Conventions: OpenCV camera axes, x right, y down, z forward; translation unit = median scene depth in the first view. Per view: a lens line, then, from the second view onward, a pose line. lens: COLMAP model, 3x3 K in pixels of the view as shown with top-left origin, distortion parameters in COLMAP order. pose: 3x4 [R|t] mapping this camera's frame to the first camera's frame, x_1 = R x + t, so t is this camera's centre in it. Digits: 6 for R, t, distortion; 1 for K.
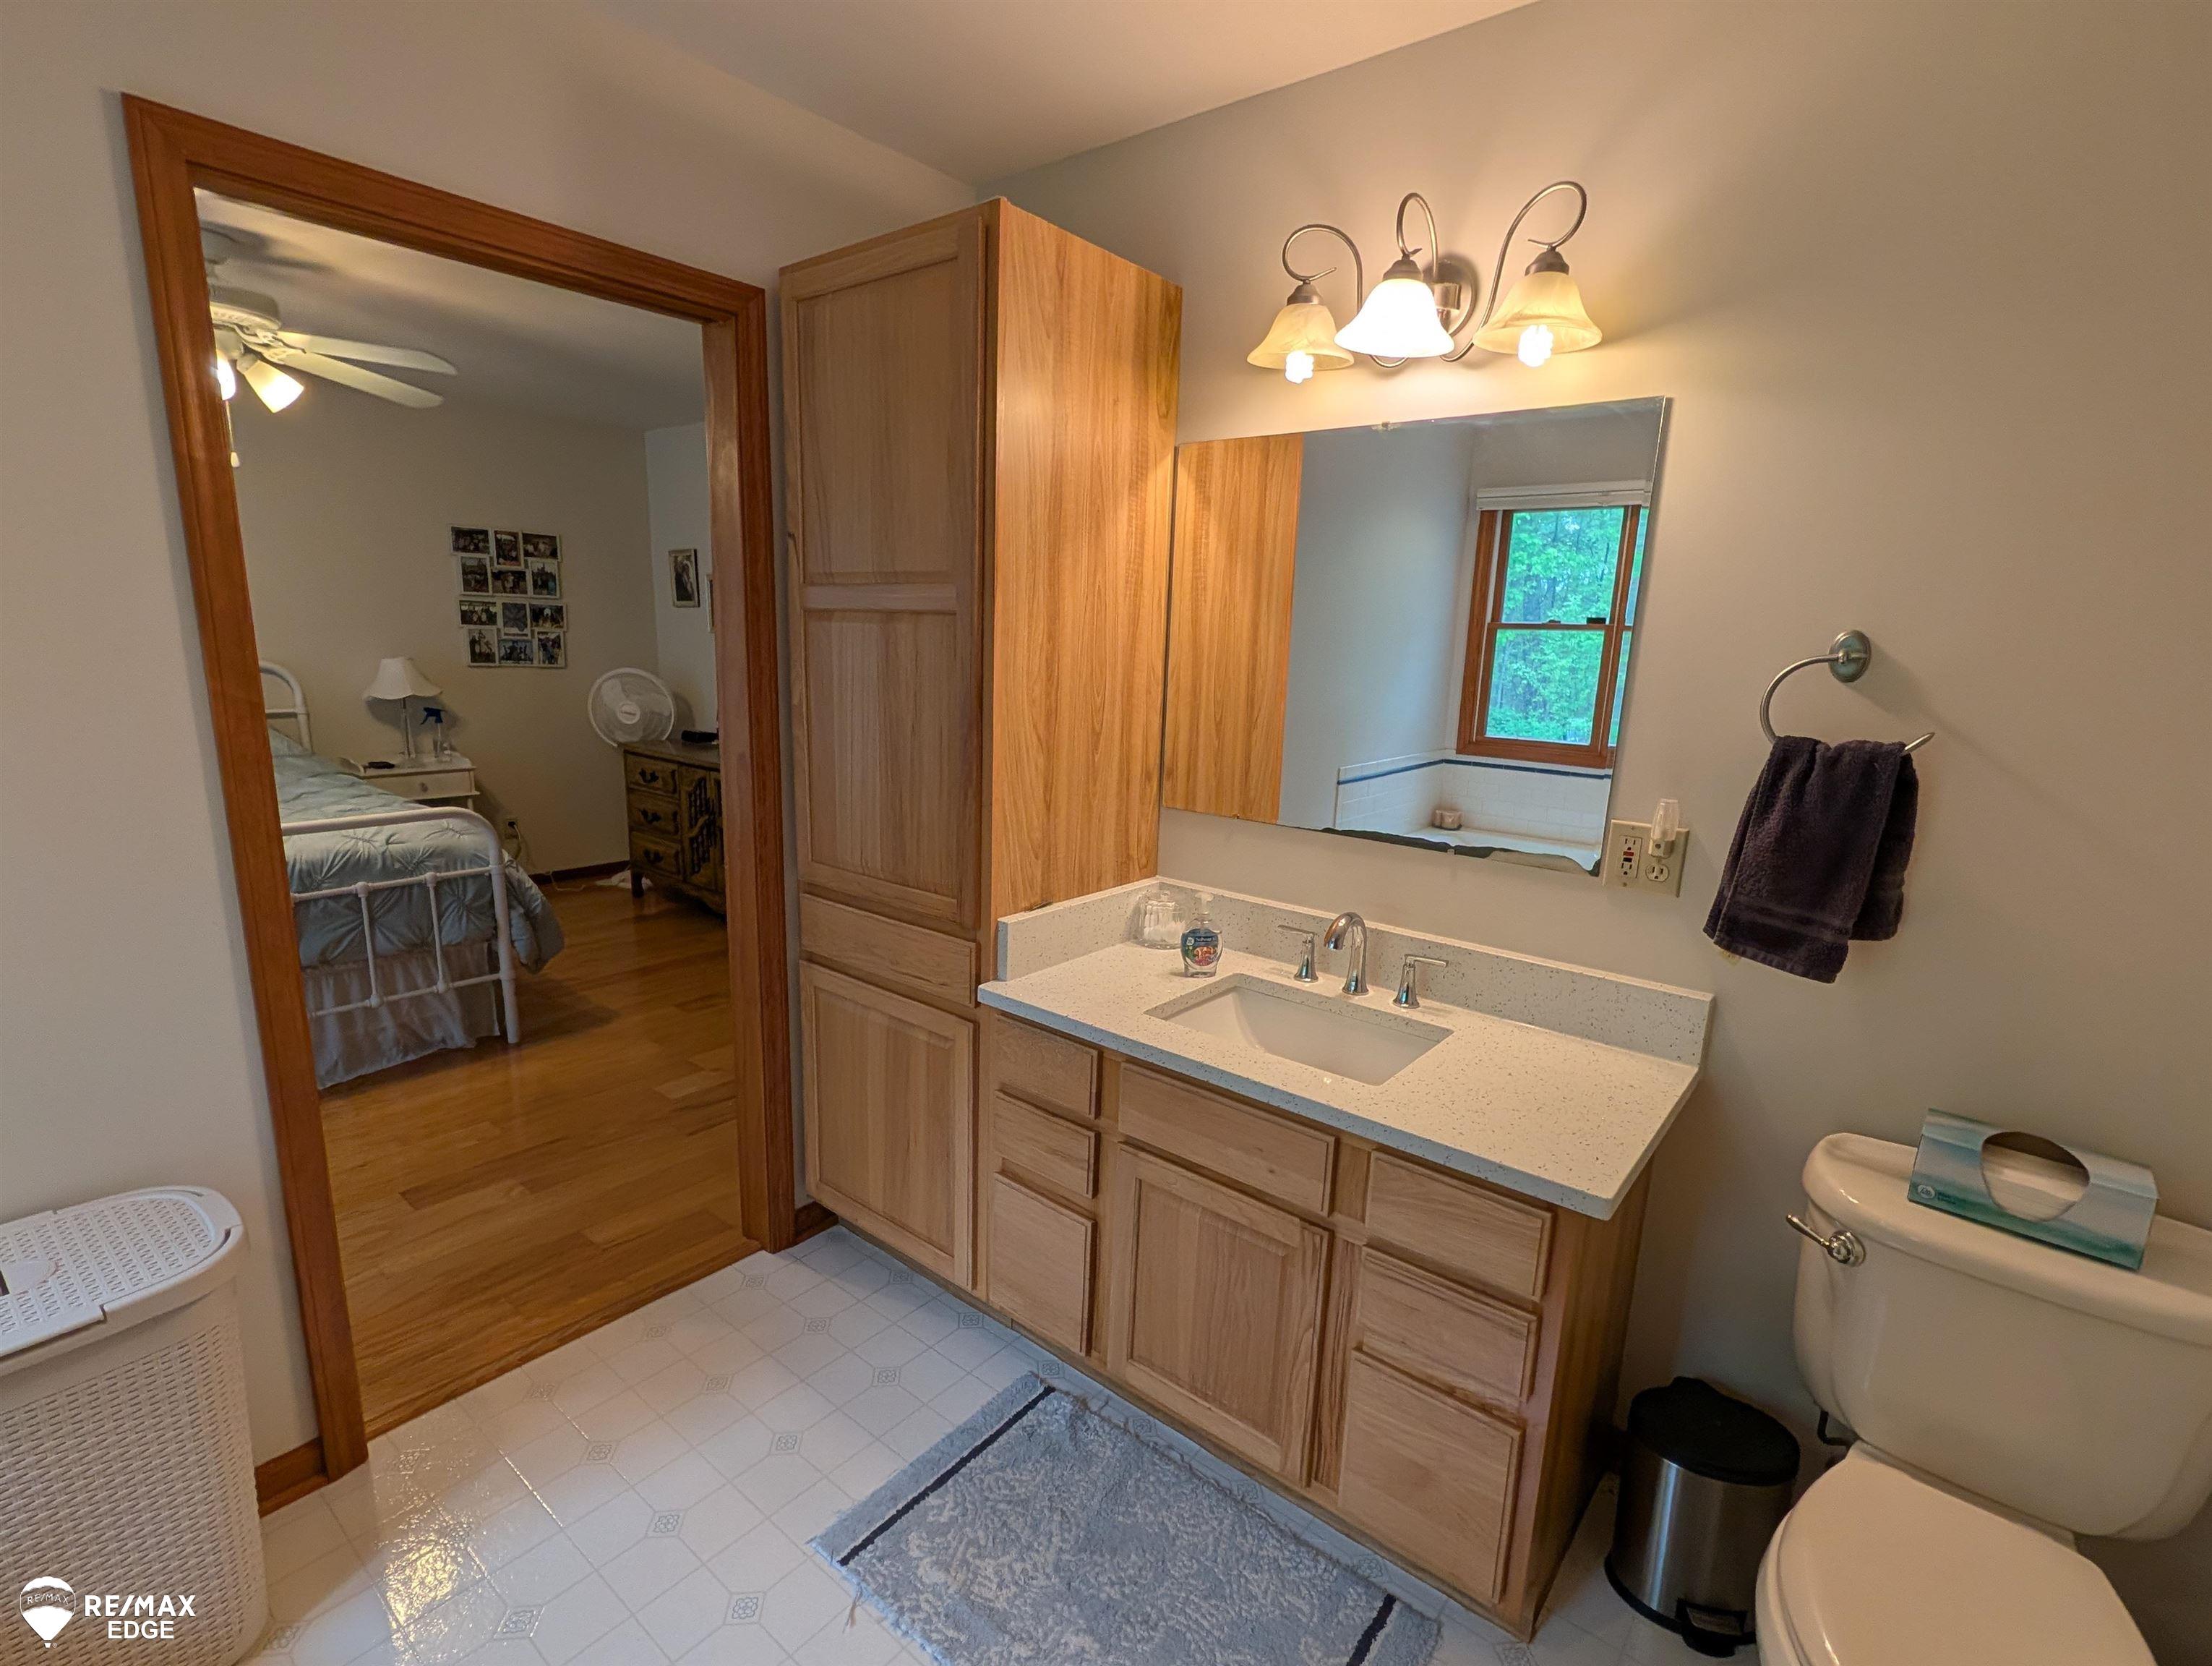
lens RADIAL K [[1041.9, 0, 1106.0], [0, 1041.9, 833.0], [0, 0, 1]] dist [0.000637, -0.000130]
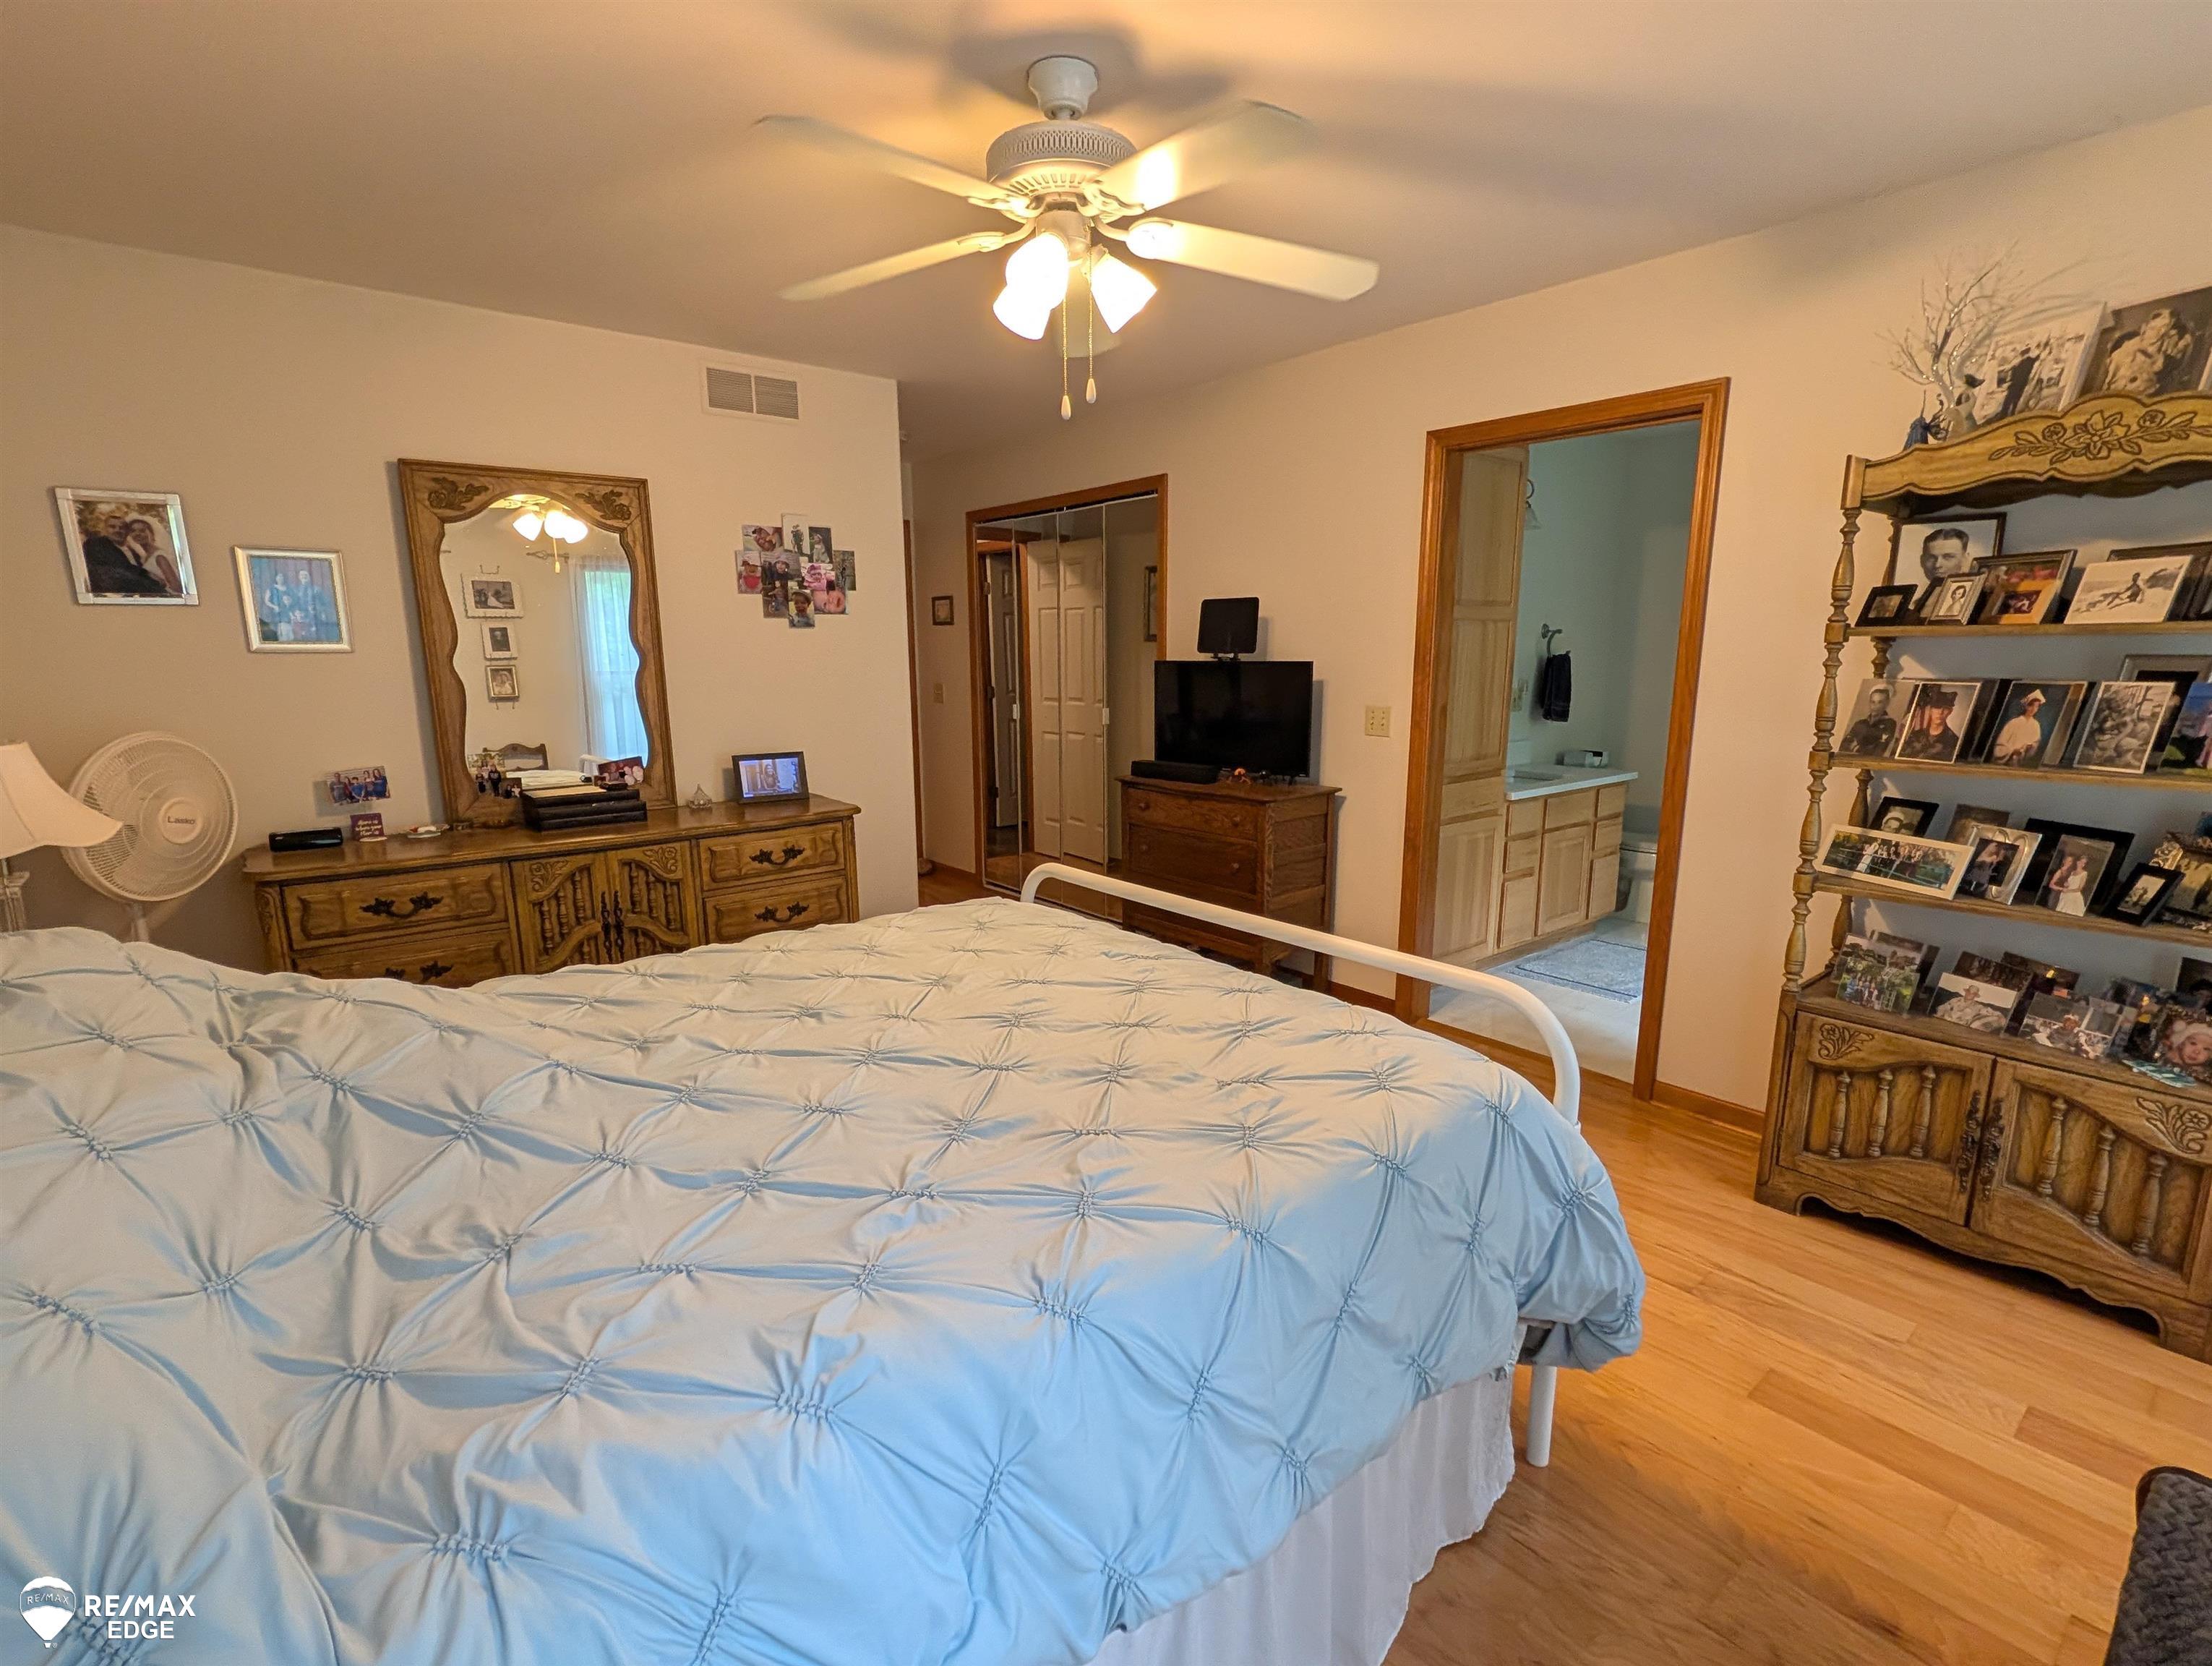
lens RADIAL K [[1041.9, 0, 1106.0], [0, 1041.9, 833.0], [0, 0, 1]] dist [0.000637, -0.000130]
pose [[0.207939, -0.203290, 0.956783, -2.152624], [0.197980, 0.966666, 0.162362, -0.262343], [-0.957896, 0.155662, 0.241255, 1.178760]]
